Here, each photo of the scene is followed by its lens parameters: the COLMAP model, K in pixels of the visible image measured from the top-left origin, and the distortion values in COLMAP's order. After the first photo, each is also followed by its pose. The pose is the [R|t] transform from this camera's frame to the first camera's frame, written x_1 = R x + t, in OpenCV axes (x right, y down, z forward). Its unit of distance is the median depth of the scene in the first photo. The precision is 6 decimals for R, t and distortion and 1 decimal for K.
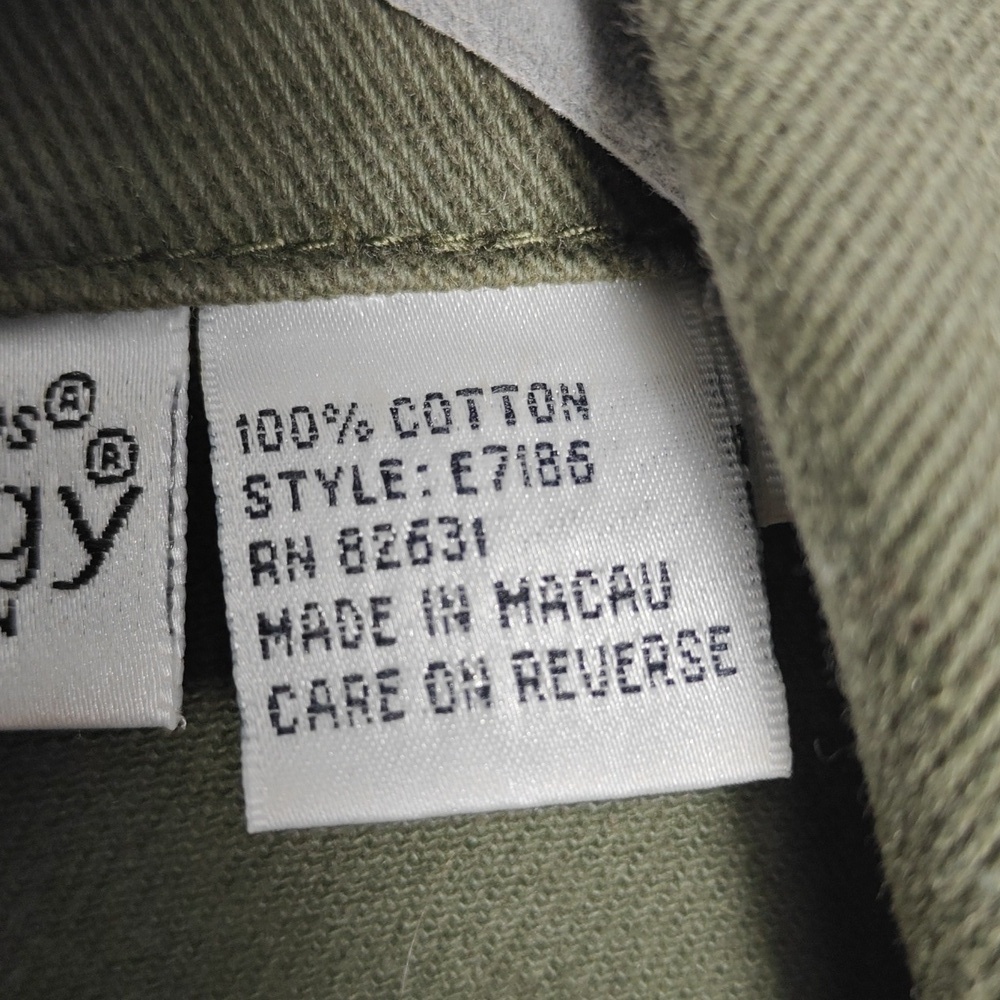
lens RADIAL K [[1513.8, 0, 482.3], [0, 1513.8, 497.3], [0, 0, 1]] dist [0.173503, -0.687706]
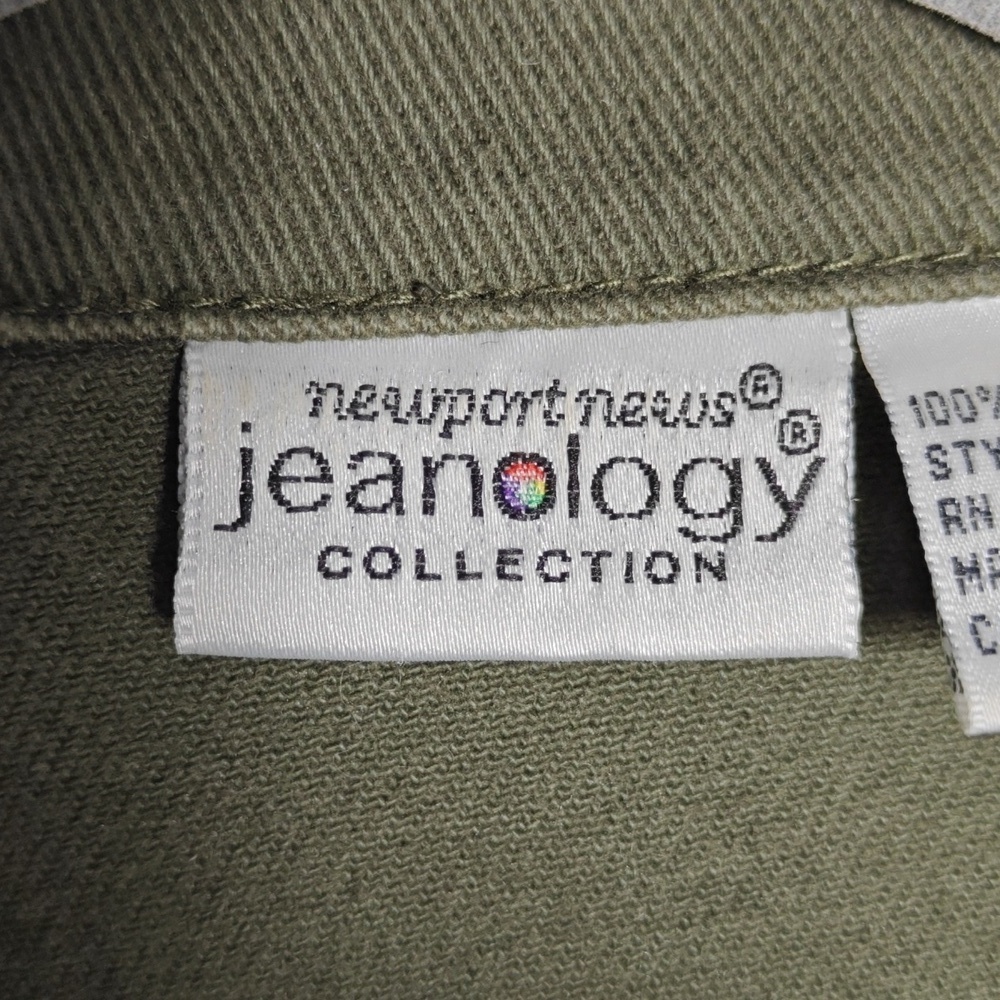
lens RADIAL K [[1513.8, 0, 482.3], [0, 1513.8, 497.3], [0, 0, 1]] dist [0.173503, -0.687706]
pose [[0.999483, -0.010339, 0.030429, -0.531484], [0.011292, 0.999445, -0.031328, 0.059624], [-0.030088, 0.031656, 0.999046, -0.195703]]
